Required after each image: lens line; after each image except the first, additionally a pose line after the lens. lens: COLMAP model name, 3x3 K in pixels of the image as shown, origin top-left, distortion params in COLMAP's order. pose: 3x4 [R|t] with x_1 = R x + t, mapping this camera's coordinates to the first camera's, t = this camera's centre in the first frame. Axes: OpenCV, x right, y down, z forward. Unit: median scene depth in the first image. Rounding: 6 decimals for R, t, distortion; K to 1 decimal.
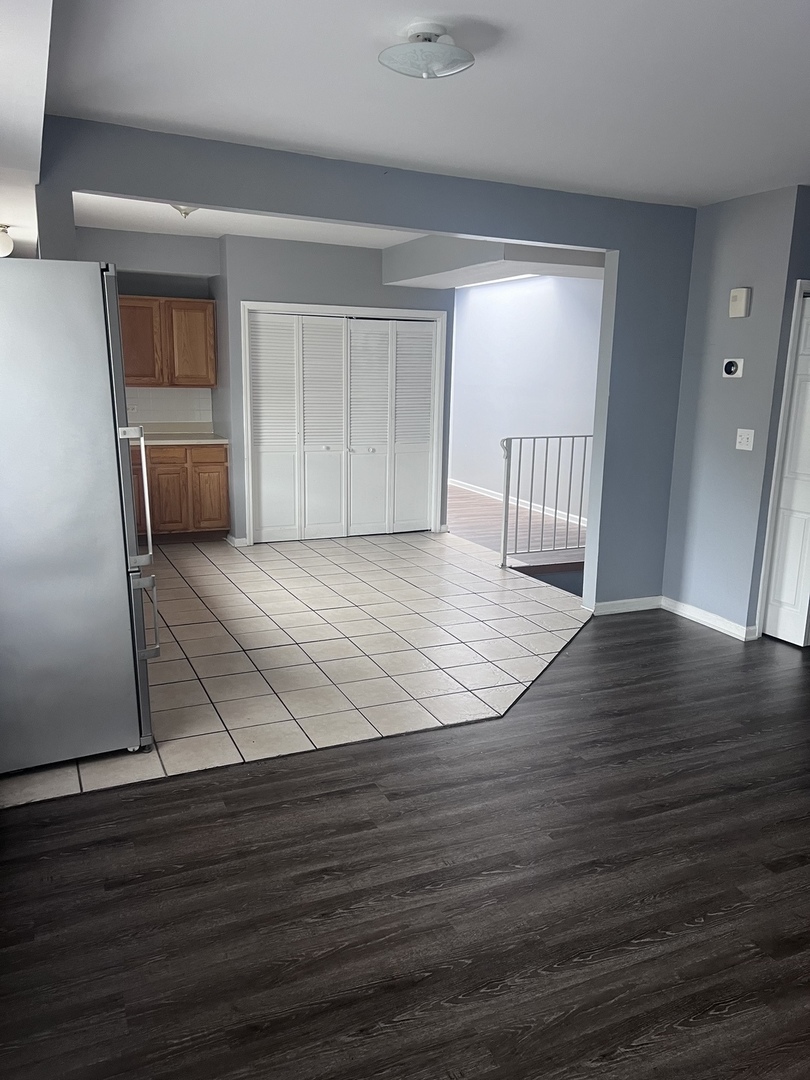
lens RADIAL K [[813.9, 0, 404.6], [0, 813.9, 544.4], [0, 0, 1]] dist [0.035510, -0.033857]
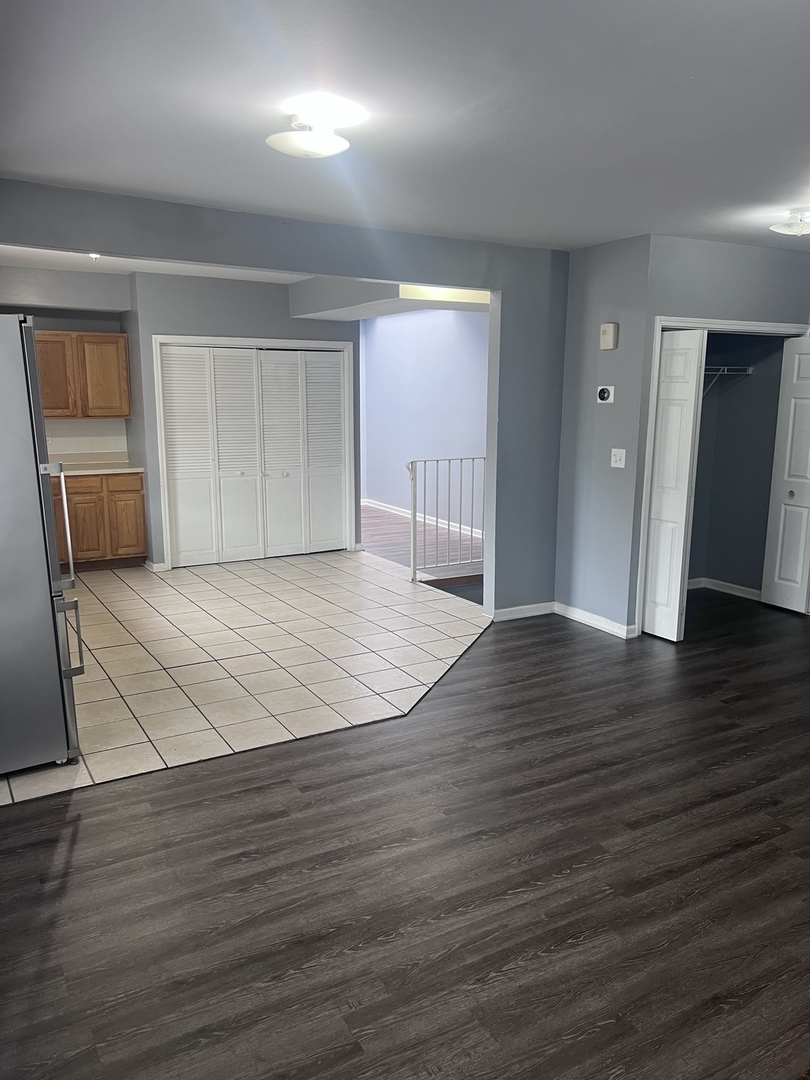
lens RADIAL K [[813.9, 0, 405.4], [0, 813.9, 546.3], [0, 0, 1]] dist [0.035510, -0.033857]
pose [[0.995060, -0.034309, 0.093163, 0.024244], [0.036245, 0.999159, -0.019172, 0.004008], [-0.092426, 0.022454, 0.995466, -0.104602]]
